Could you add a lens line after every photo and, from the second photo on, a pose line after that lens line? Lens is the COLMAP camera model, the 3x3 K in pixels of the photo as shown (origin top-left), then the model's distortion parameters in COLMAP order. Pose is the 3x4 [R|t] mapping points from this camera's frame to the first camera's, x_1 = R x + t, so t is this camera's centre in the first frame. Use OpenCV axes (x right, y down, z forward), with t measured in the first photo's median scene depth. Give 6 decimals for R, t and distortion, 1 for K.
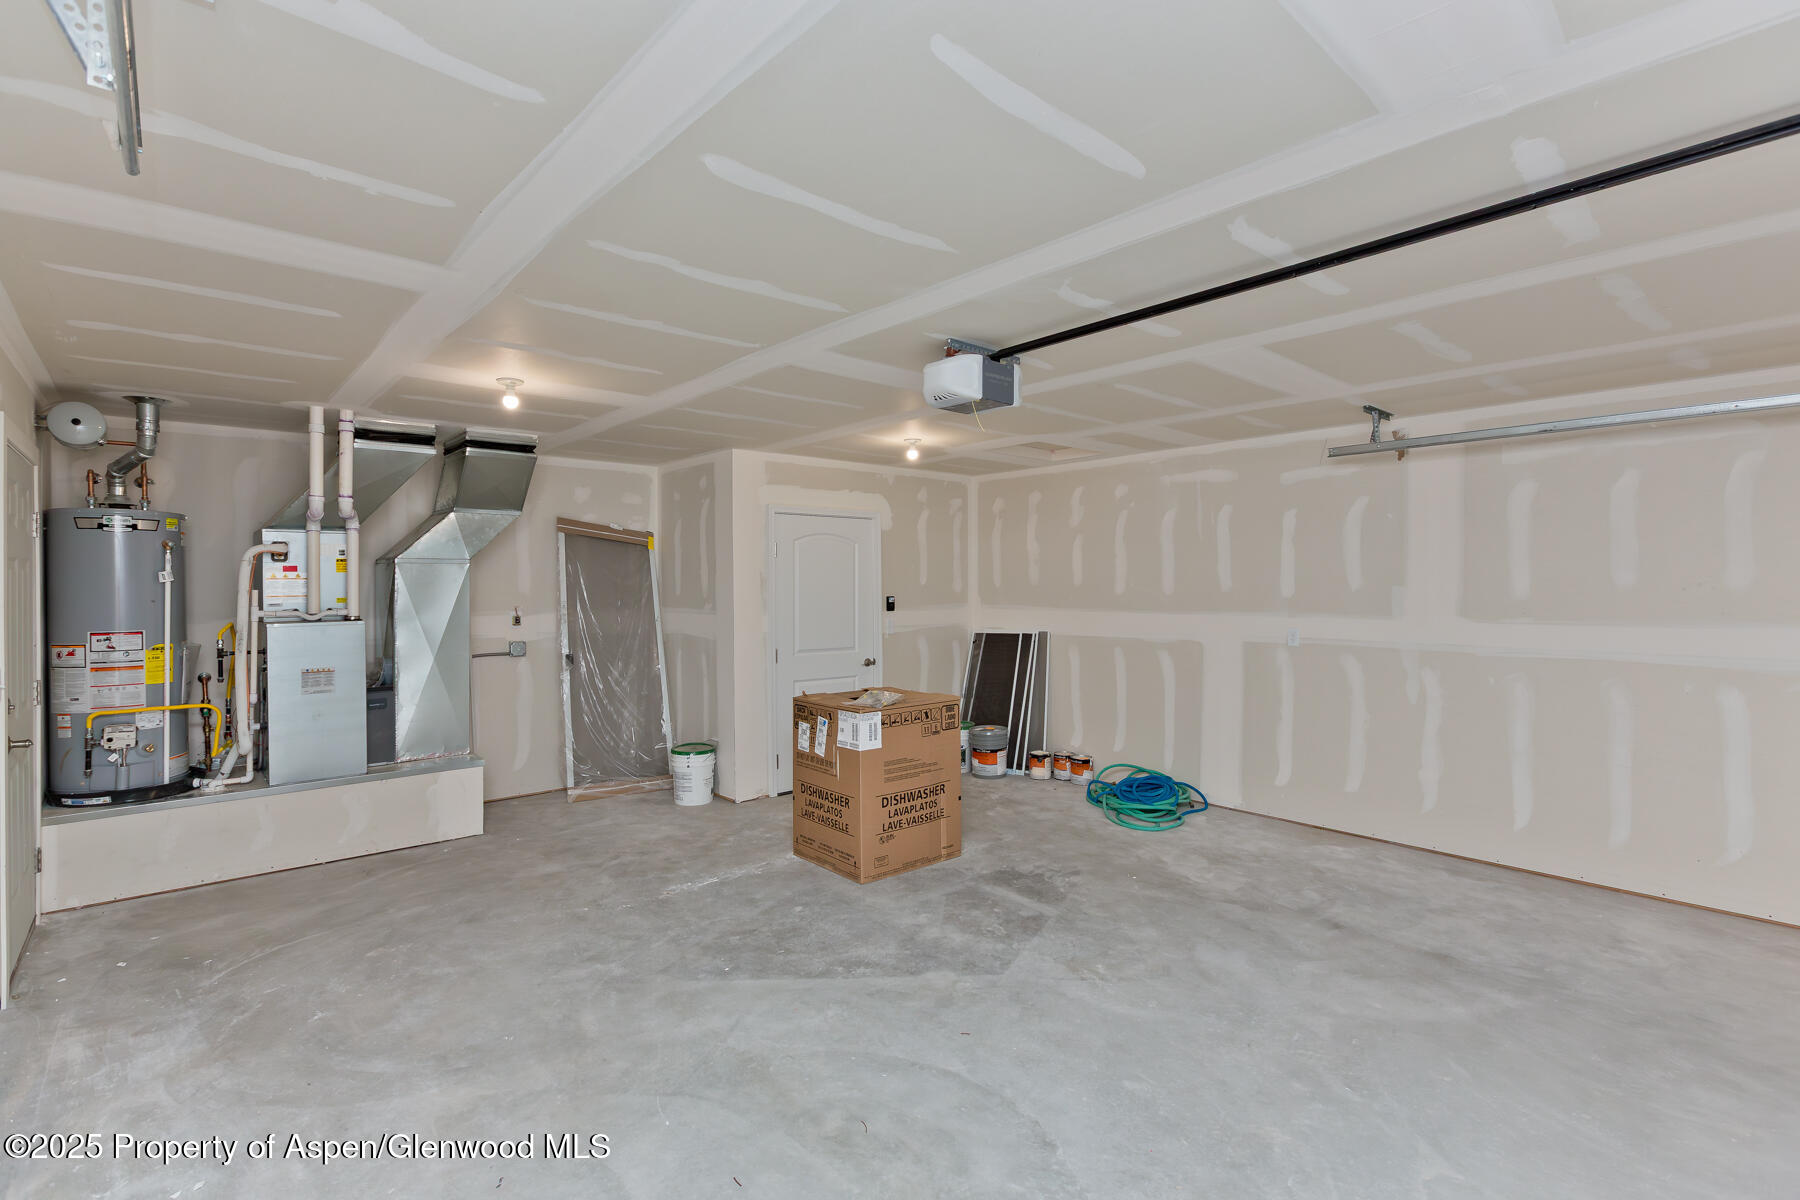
lens RADIAL K [[836.0, 0, 900.7], [0, 836.0, 590.1], [0, 0, 1]] dist [-0.005458, -0.000695]
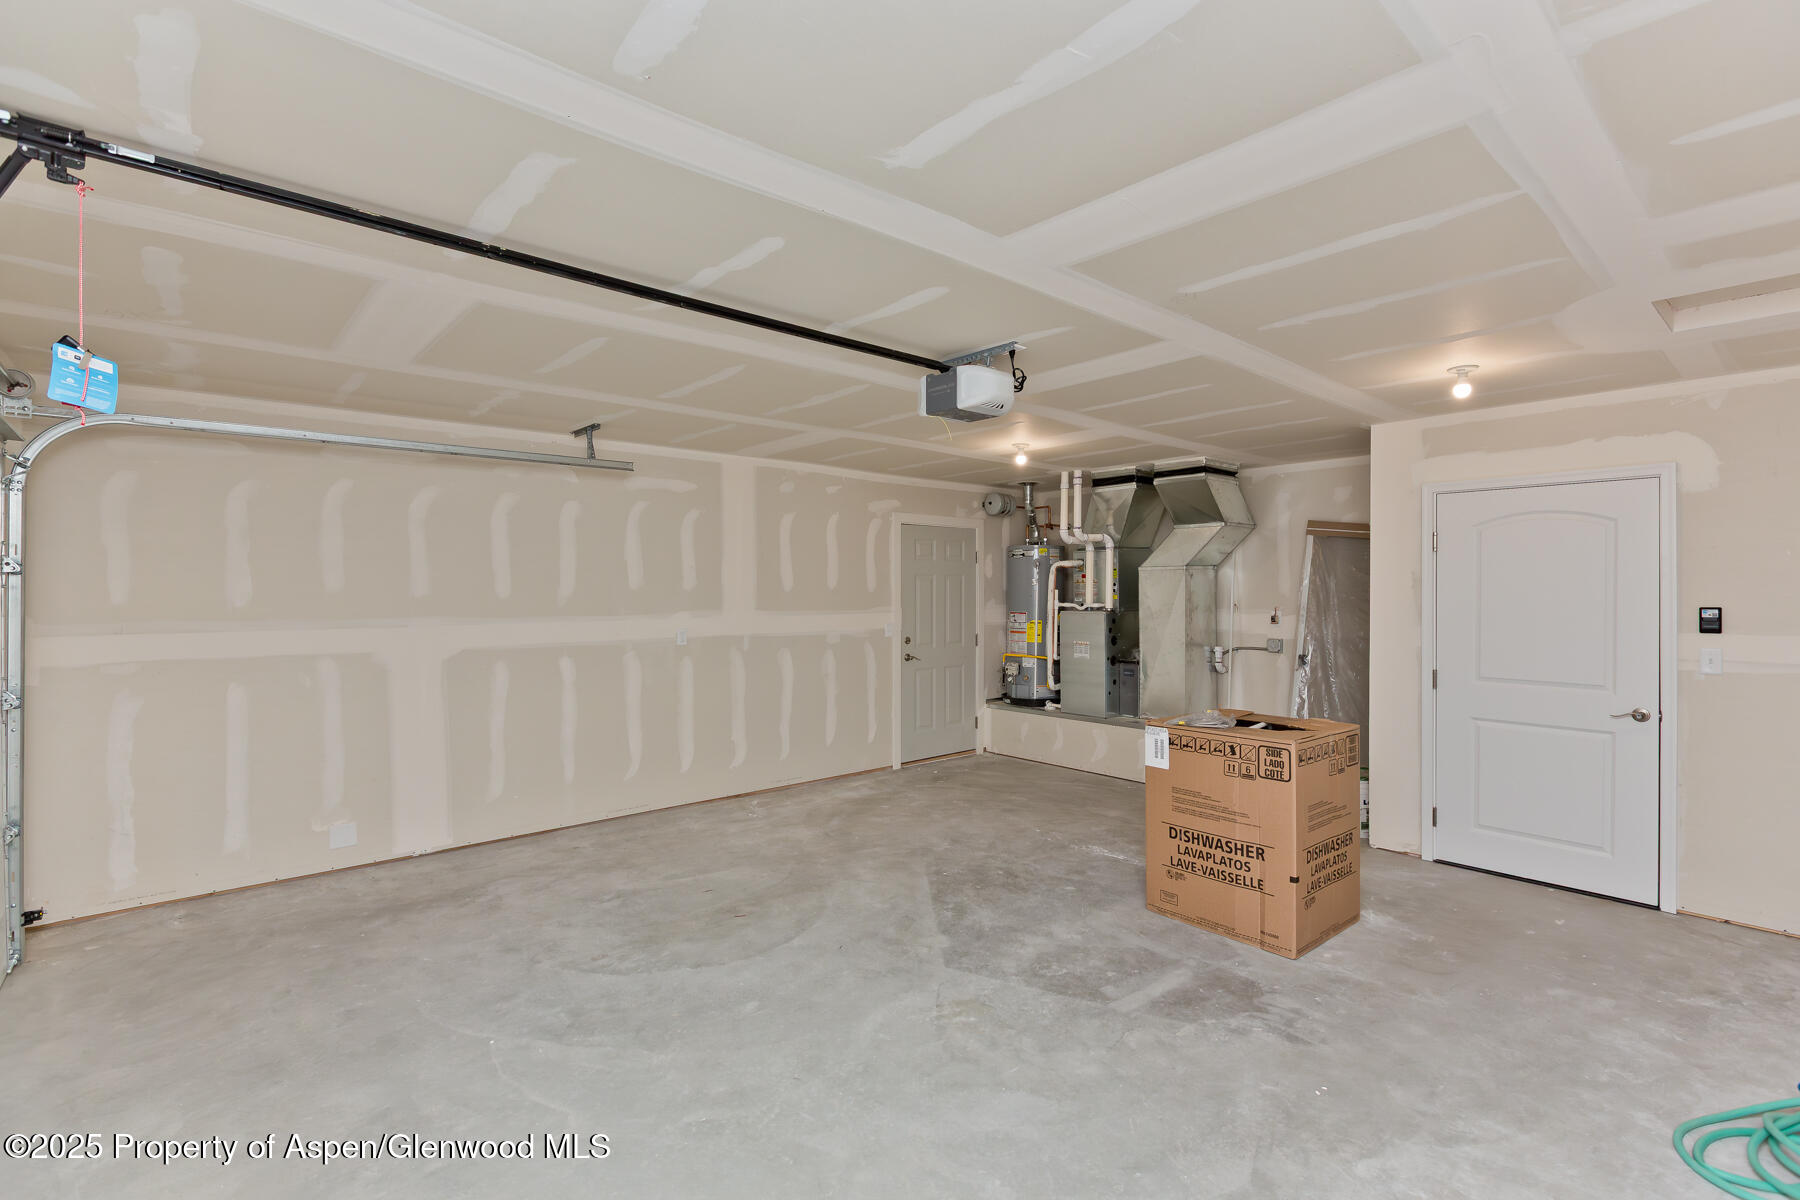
lens RADIAL K [[836.0, 0, 900.7], [0, 836.0, 590.1], [0, 0, 1]] dist [-0.005458, -0.000695]
pose [[-0.010275, 0.004666, -0.999936, 0.898980], [-0.007095, 0.999964, 0.004739, -0.005039], [0.999922, 0.007143, -0.010241, 0.747709]]
